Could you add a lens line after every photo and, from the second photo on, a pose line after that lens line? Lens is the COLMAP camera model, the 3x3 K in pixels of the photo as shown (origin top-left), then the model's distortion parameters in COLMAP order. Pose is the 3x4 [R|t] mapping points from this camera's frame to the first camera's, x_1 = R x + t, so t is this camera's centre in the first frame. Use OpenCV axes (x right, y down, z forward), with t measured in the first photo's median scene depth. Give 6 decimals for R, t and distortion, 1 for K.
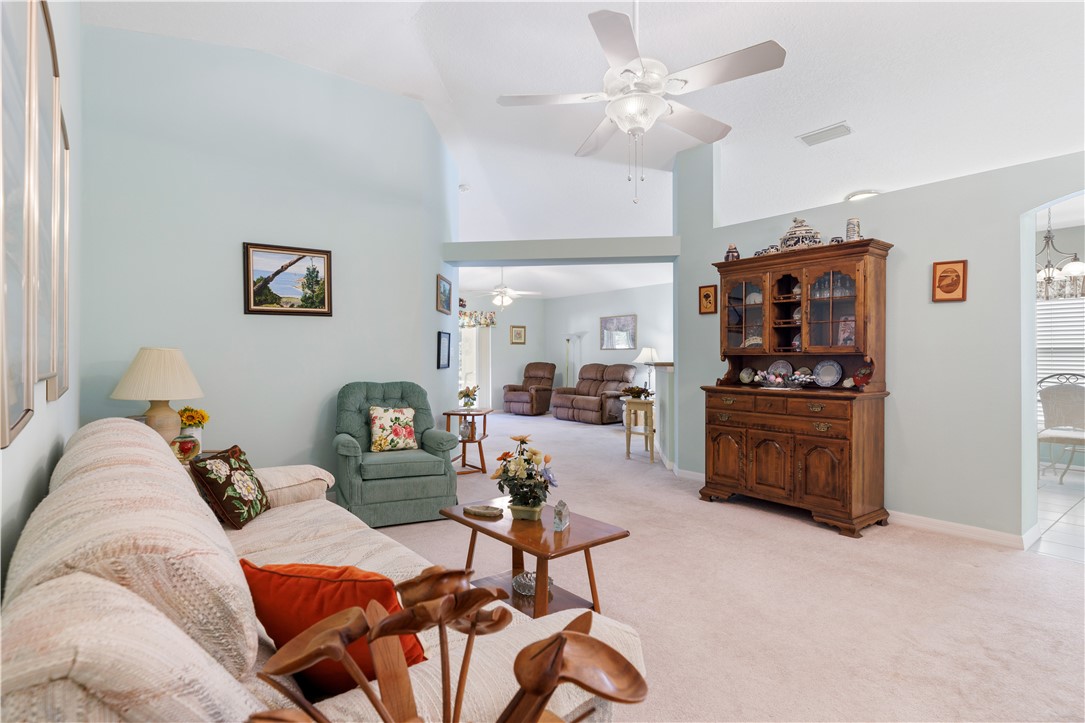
lens RADIAL K [[564.7, 0, 542.8], [0, 564.7, 354.4], [0, 0, 1]] dist [0.000466, 0.000603]
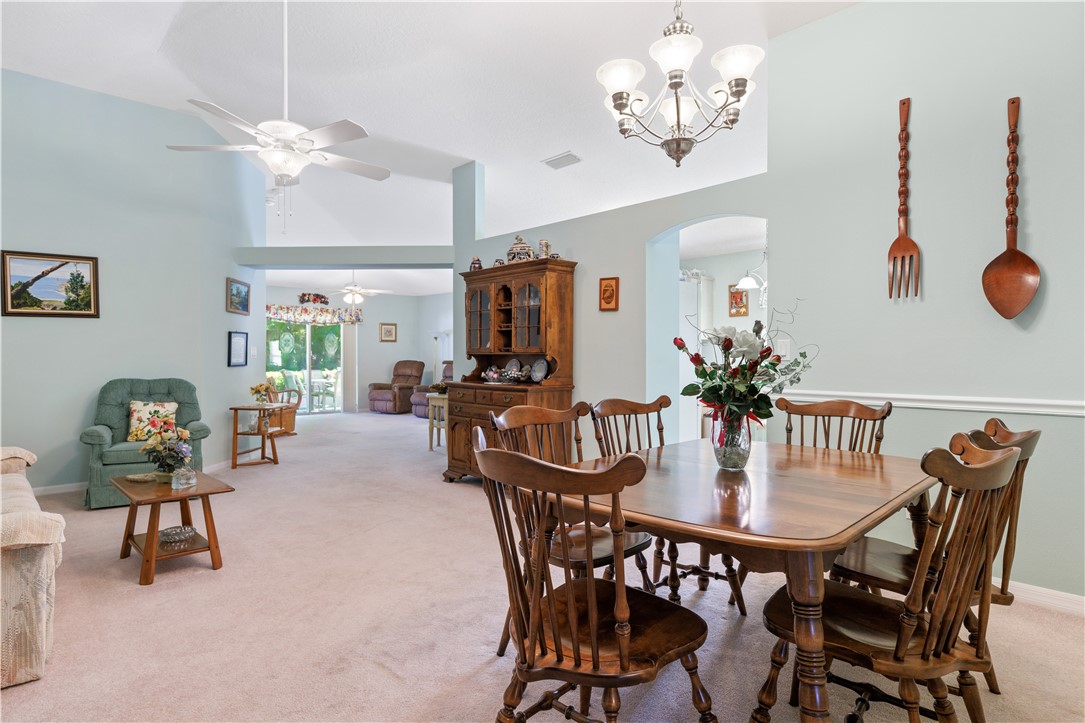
lens RADIAL K [[616.4, 0, 541.4], [0, 616.4, 358.6], [0, 0, 1]] dist [0.013146, -0.001129]
pose [[0.996887, 0.000563, 0.078842, 0.385161], [-0.001482, 0.999932, 0.011596, -0.004753], [-0.078830, -0.011677, 0.996820, -0.257011]]
